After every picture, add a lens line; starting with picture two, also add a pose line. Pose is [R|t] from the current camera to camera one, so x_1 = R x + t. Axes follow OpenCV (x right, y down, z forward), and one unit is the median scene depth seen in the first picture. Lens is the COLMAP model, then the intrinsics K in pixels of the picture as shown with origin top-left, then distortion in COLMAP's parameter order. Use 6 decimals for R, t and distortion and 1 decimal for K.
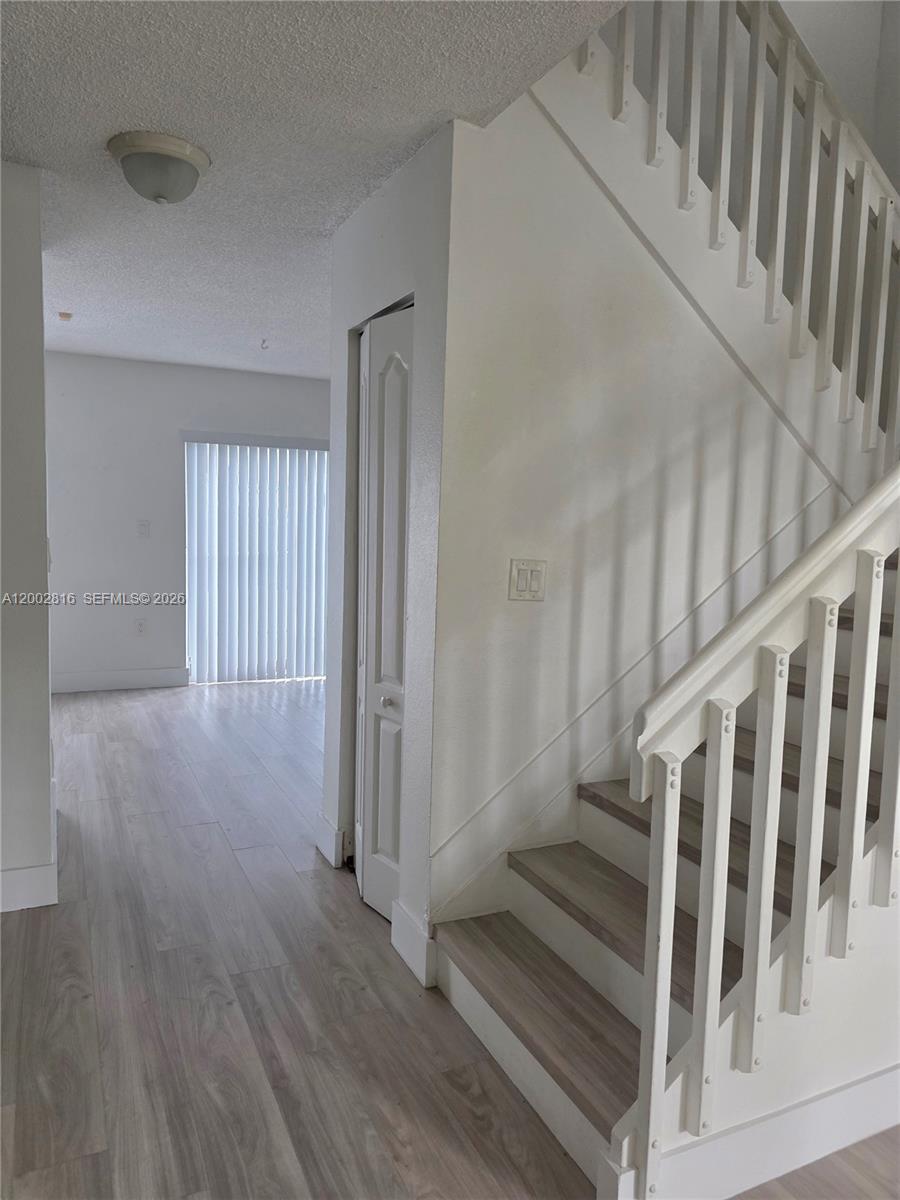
lens RADIAL K [[807.2, 0, 450.0], [0, 807.2, 600.0], [0, 0, 1]] dist [0.027496, -0.000057]
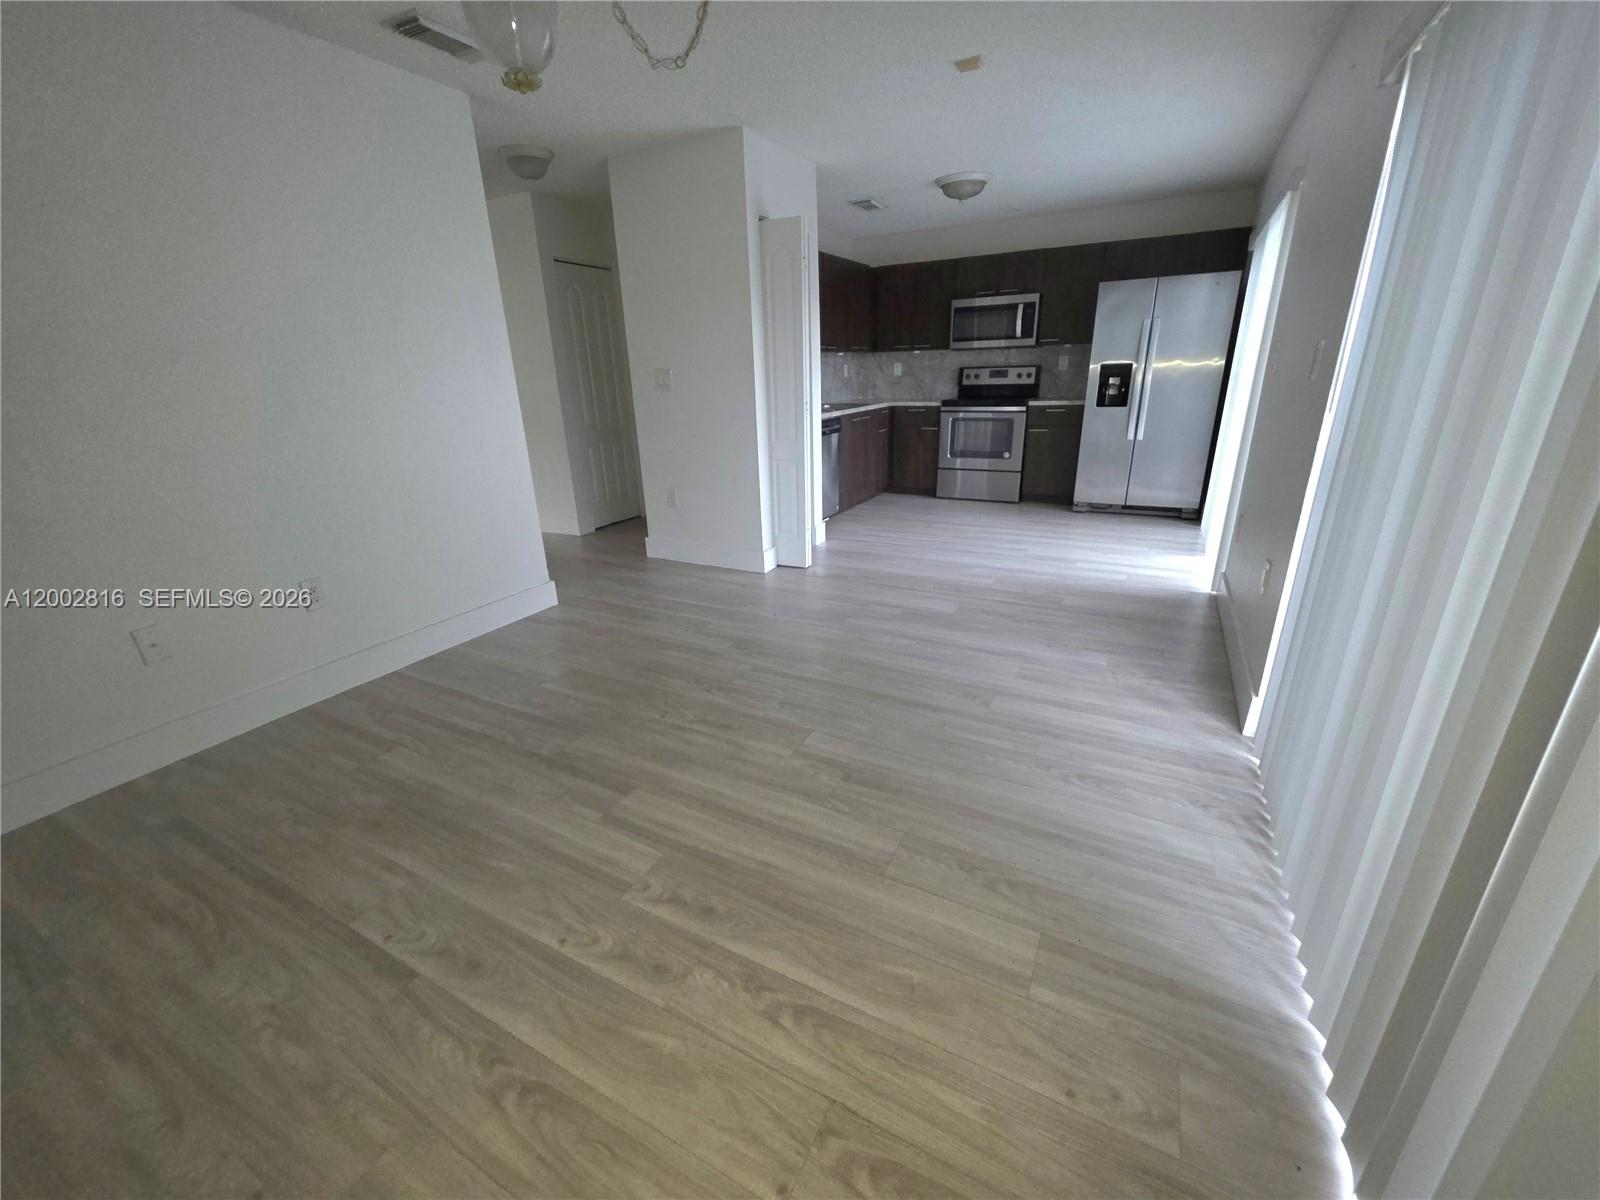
lens RADIAL K [[643.3, 0, 800.0], [0, 643.3, 600.0], [0, 0, 1]] dist [0.000714, 0.000041]
pose [[-0.812881, 0.195282, -0.548717, 0.058765], [-0.050875, 0.914707, 0.400902, -0.093475], [0.580204, 0.353801, -0.733613, 1.094736]]
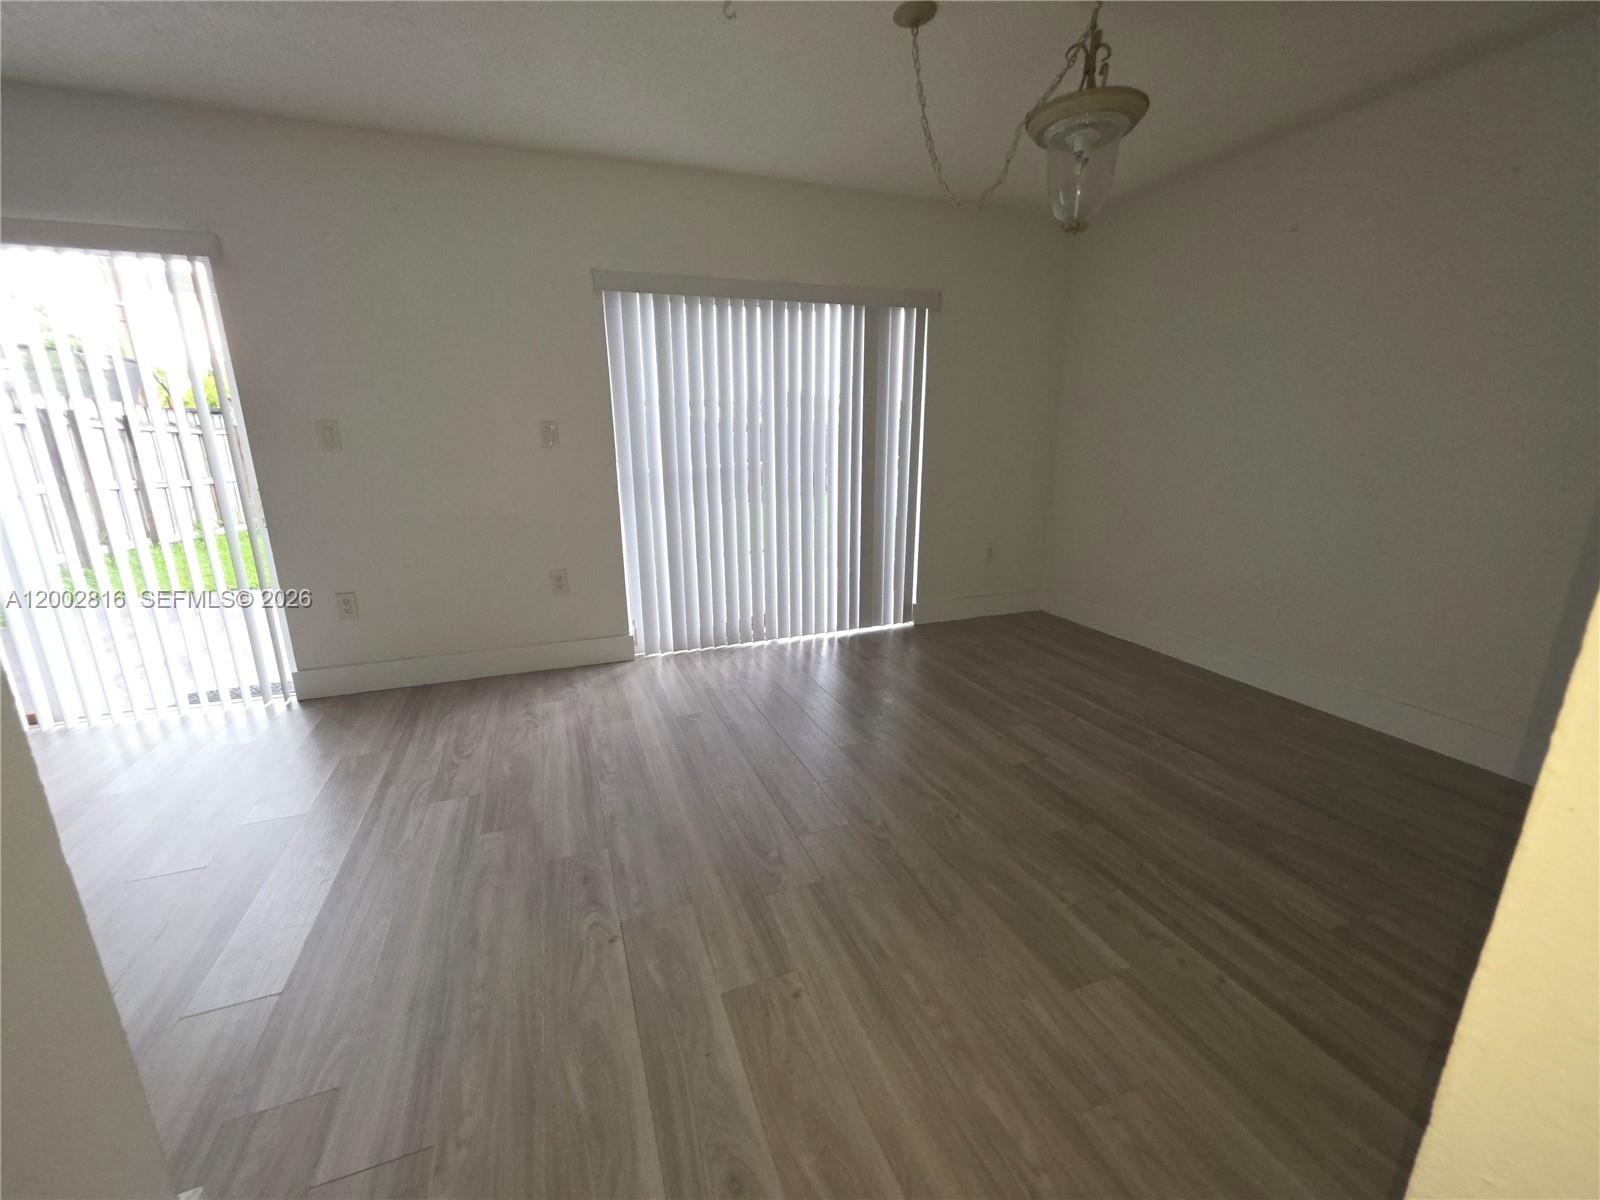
lens RADIAL K [[643.3, 0, 800.0], [0, 643.3, 600.0], [0, 0, 1]] dist [0.000714, 0.000041]
pose [[0.995854, -0.013962, -0.089886, -0.125963], [0.027630, 0.987892, 0.152661, -0.028200], [0.086666, -0.154512, 0.984182, 0.463095]]
